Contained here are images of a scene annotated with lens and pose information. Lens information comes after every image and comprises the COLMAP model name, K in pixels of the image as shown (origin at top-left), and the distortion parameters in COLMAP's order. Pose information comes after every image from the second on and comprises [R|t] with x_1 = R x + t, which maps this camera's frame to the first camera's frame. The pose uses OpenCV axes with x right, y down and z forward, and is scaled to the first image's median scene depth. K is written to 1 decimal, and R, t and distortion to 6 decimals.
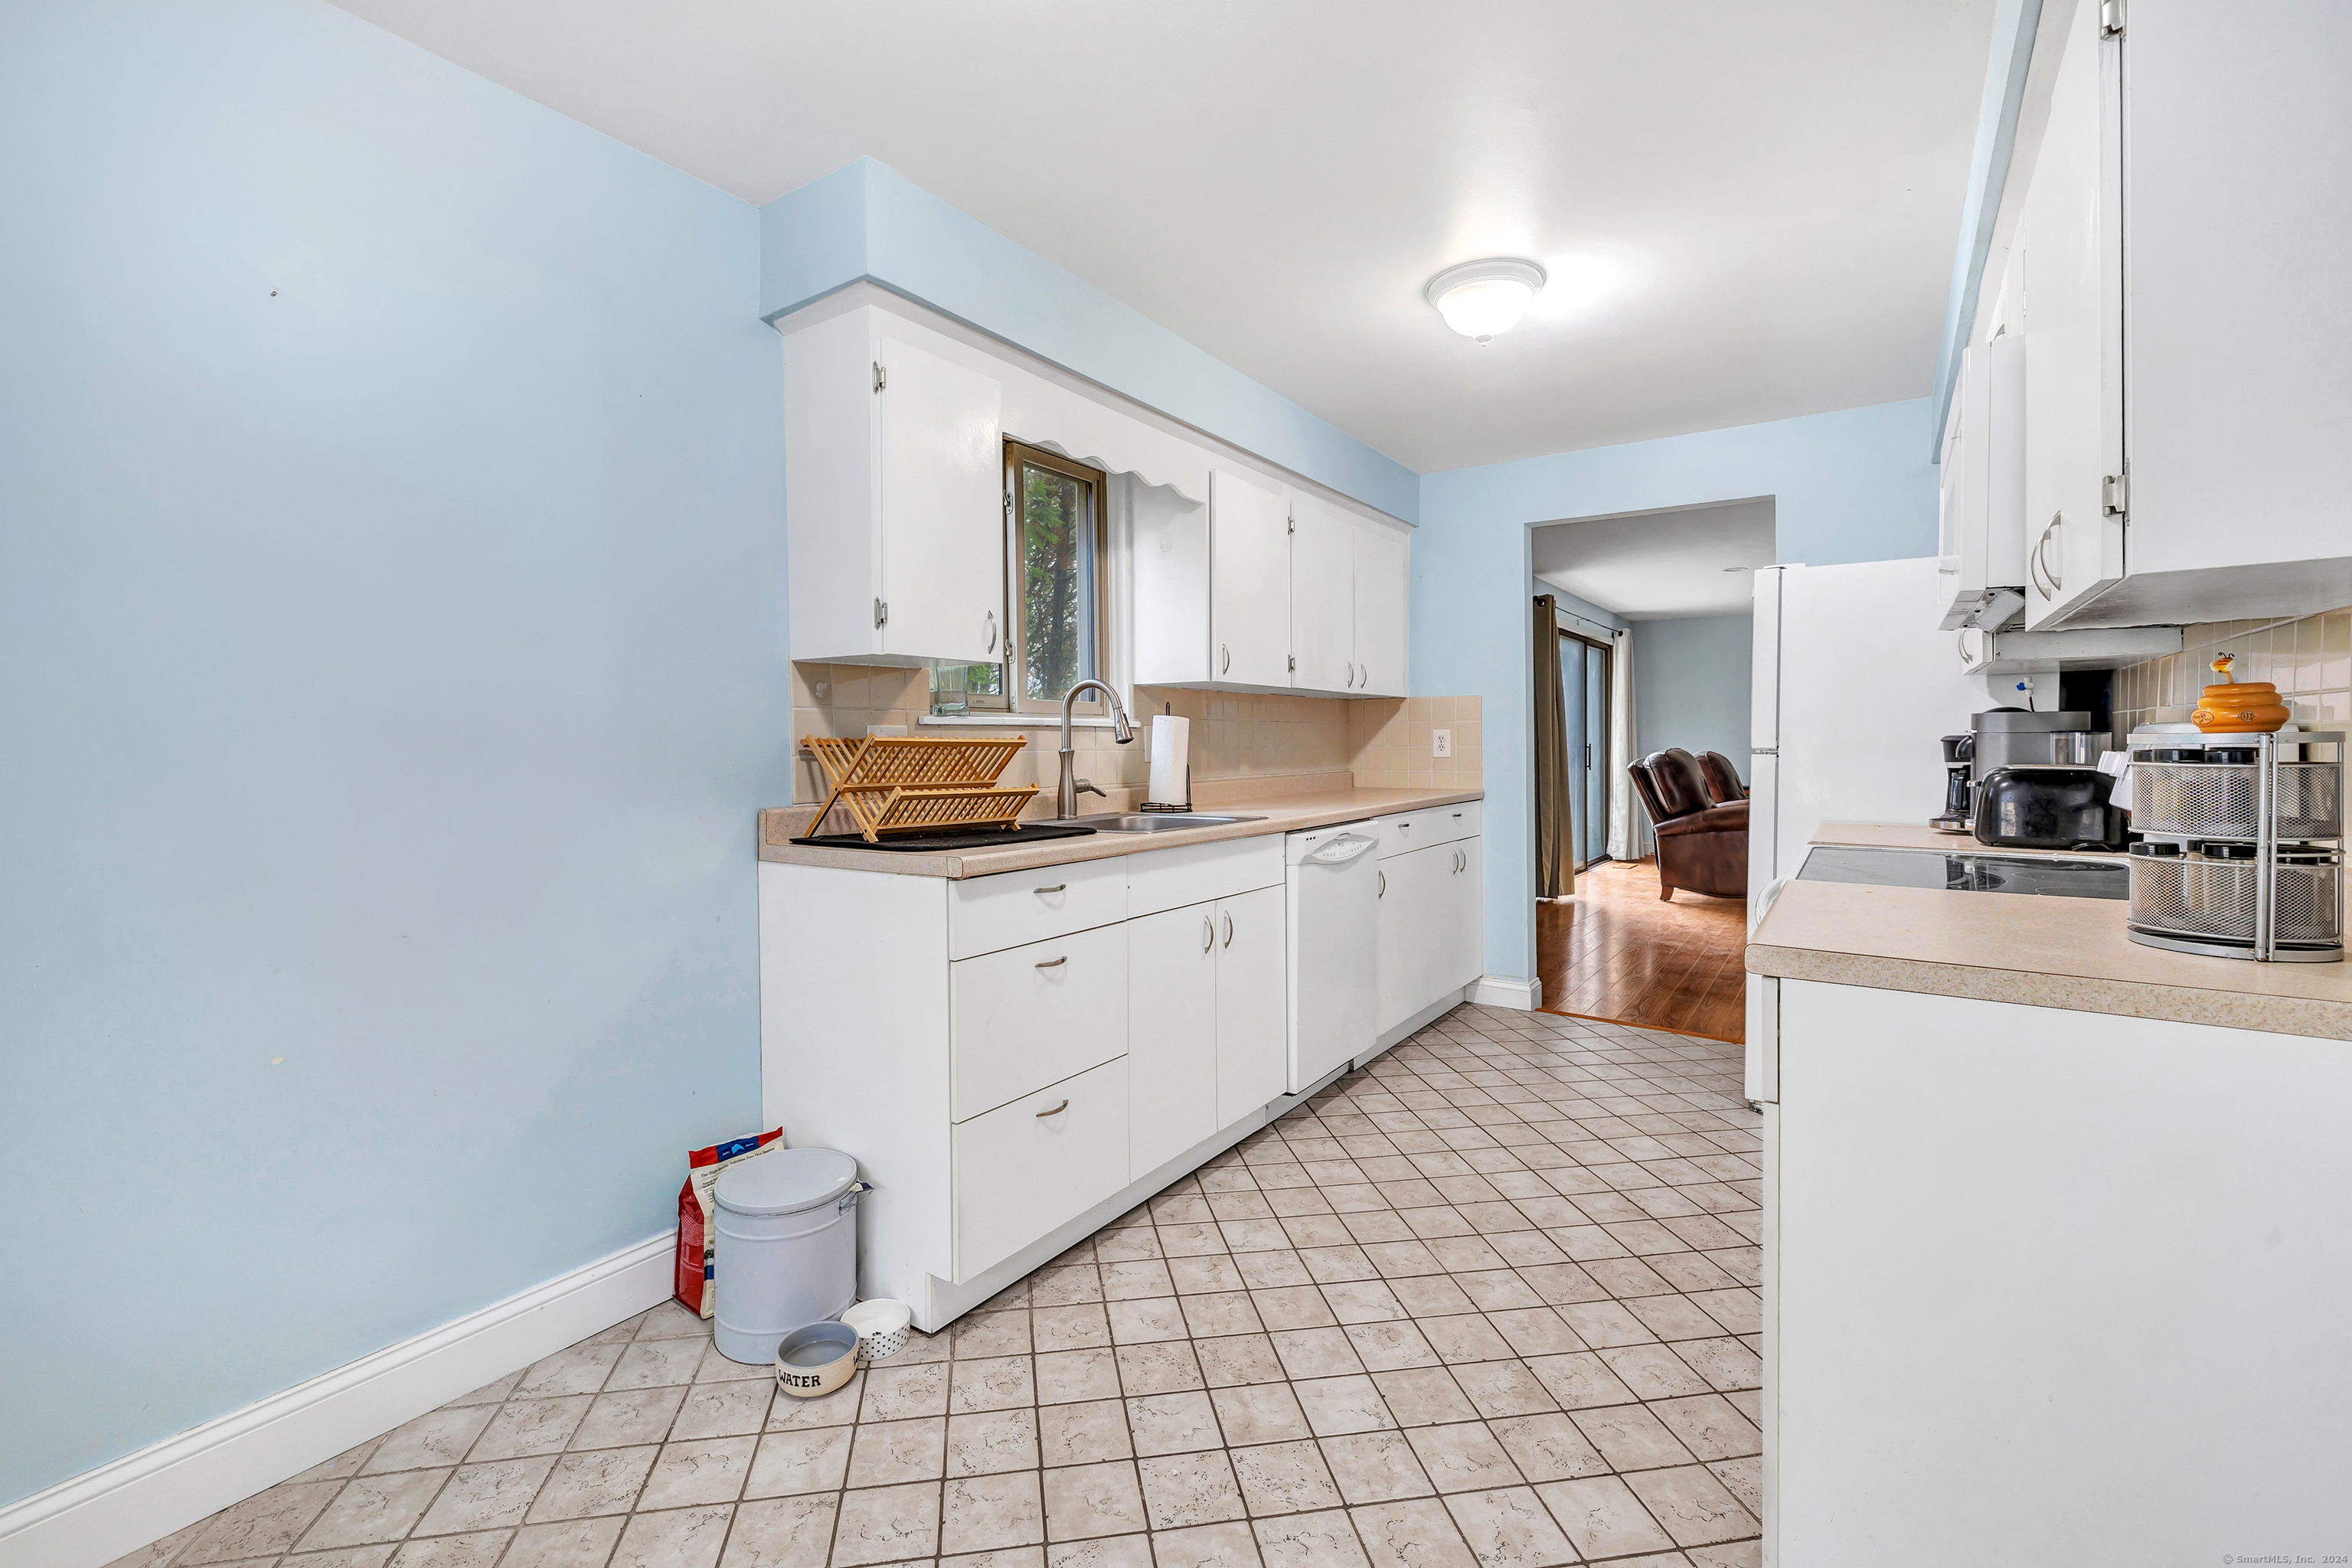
lens RADIAL K [[1007.9, 0, 1164.6], [0, 1007.9, 769.3], [0, 0, 1]] dist [0.000077, 0.000254]
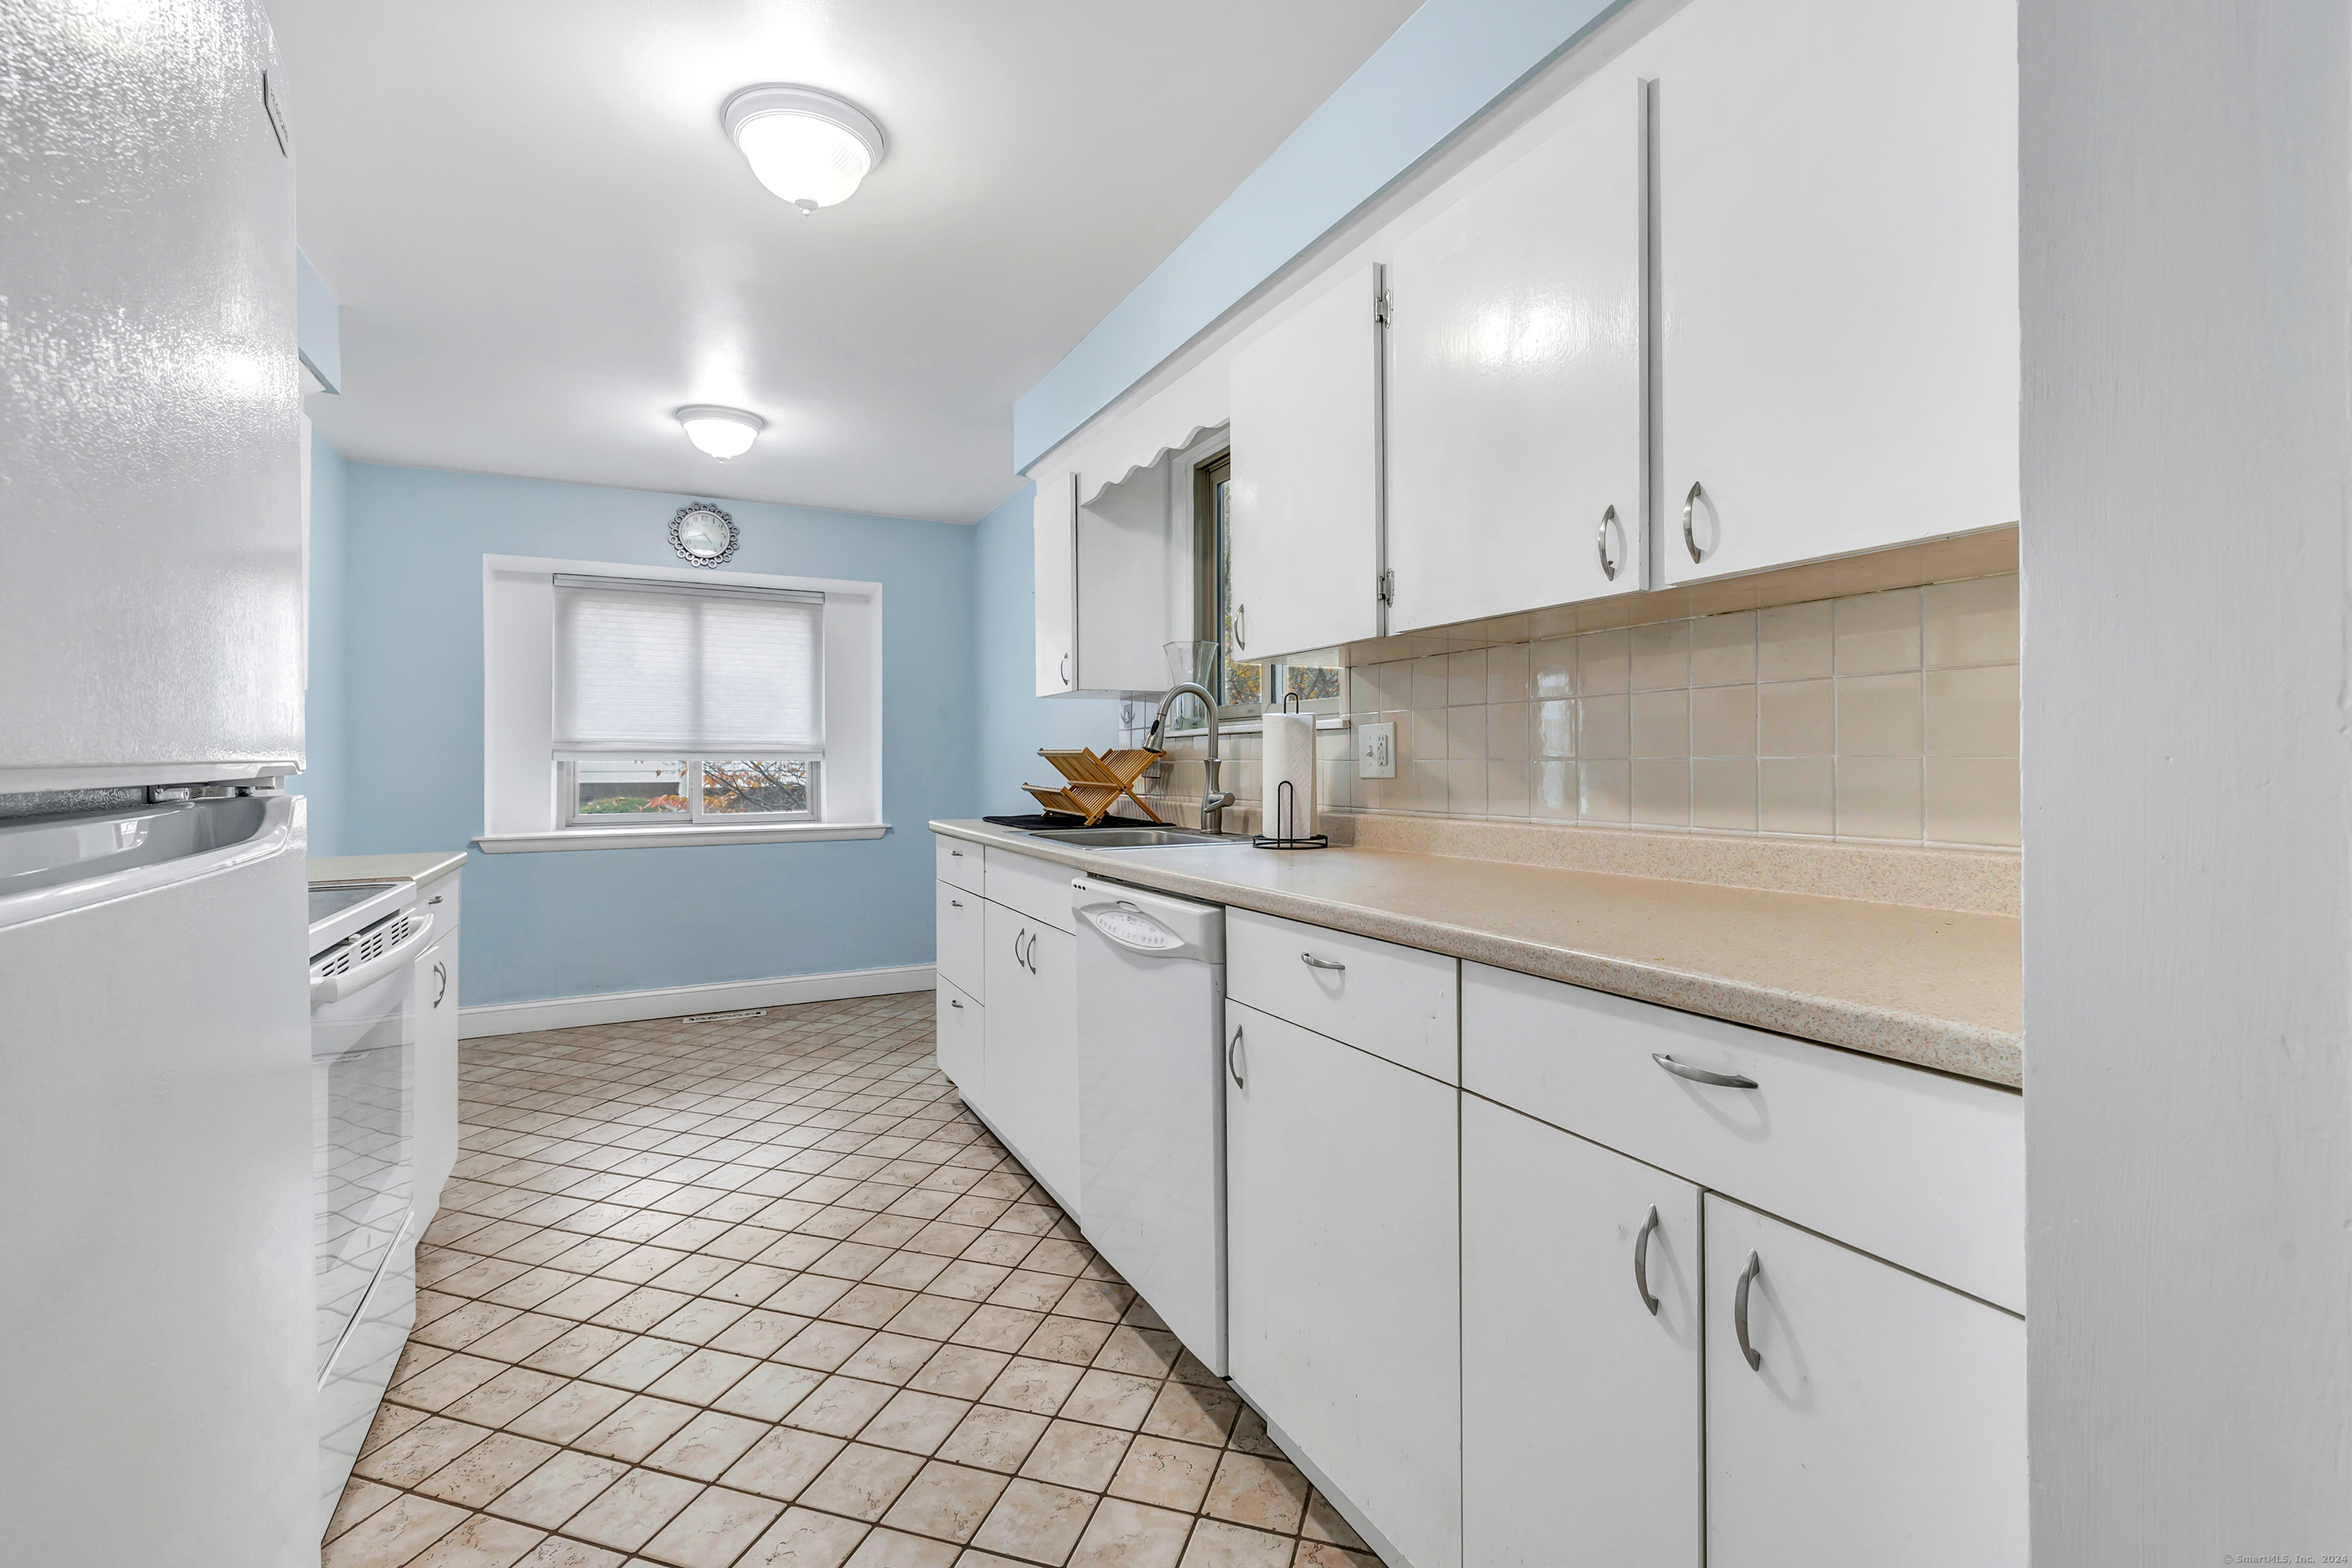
lens RADIAL K [[1007.9, 0, 1164.6], [0, 1007.9, 769.3], [0, 0, 1]] dist [0.000077, 0.000254]
pose [[-0.467891, 0.016644, -0.883629, 0.756720], [-0.010116, 0.999656, 0.024186, -0.033724], [0.883728, 0.020255, -0.467562, 1.414136]]
